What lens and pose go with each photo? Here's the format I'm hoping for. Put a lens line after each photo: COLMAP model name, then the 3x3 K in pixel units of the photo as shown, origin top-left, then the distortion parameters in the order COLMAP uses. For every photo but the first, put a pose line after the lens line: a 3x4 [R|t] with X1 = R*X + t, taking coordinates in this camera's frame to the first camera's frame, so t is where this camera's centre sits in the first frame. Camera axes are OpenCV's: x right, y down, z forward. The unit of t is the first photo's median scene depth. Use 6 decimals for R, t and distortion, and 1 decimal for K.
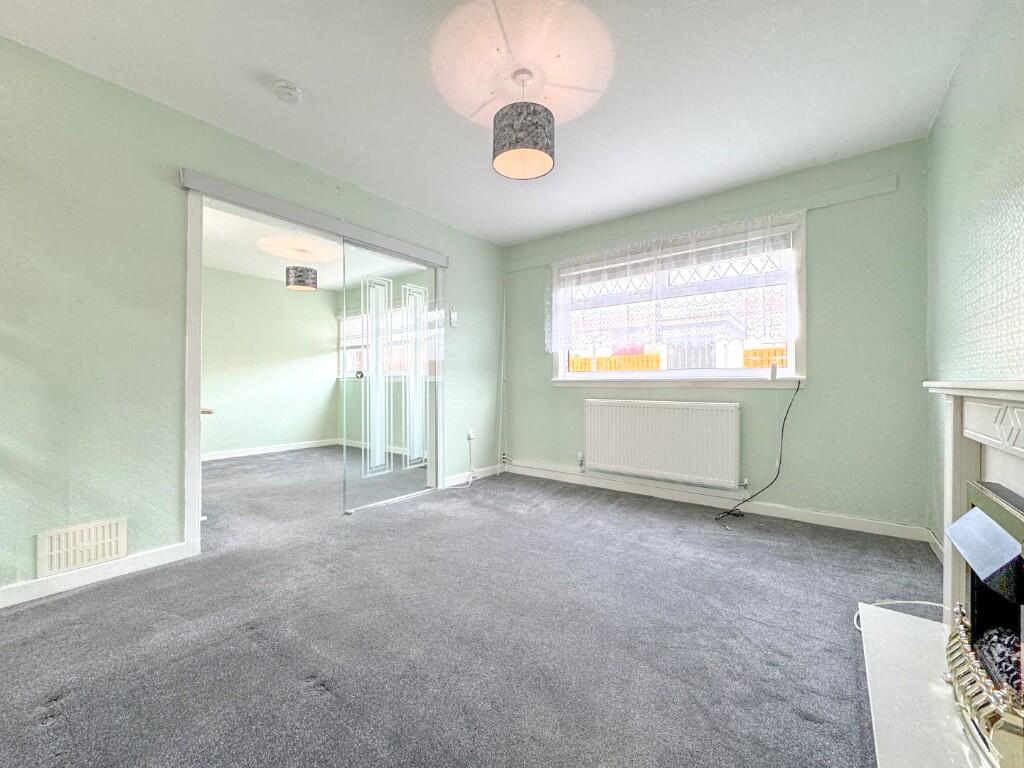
lens RADIAL K [[408.9, 0, 510.6], [0, 408.9, 382.8], [0, 0, 1]] dist [-0.001726, -0.000020]
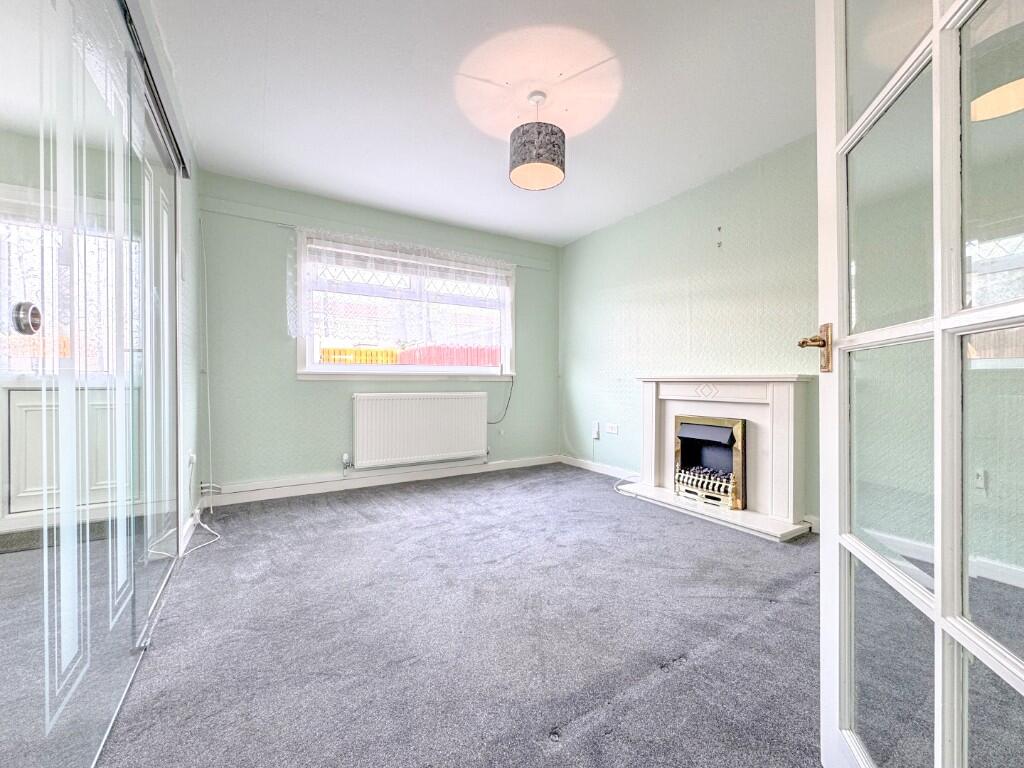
lens RADIAL K [[408.9, 0, 510.6], [0, 408.9, 382.8], [0, 0, 1]] dist [-0.001726, -0.000020]
pose [[0.359274, -0.001032, 0.933231, -0.590846], [-0.002060, 0.999996, 0.001898, 0.014197], [-0.933230, -0.002604, 0.359271, 0.381459]]
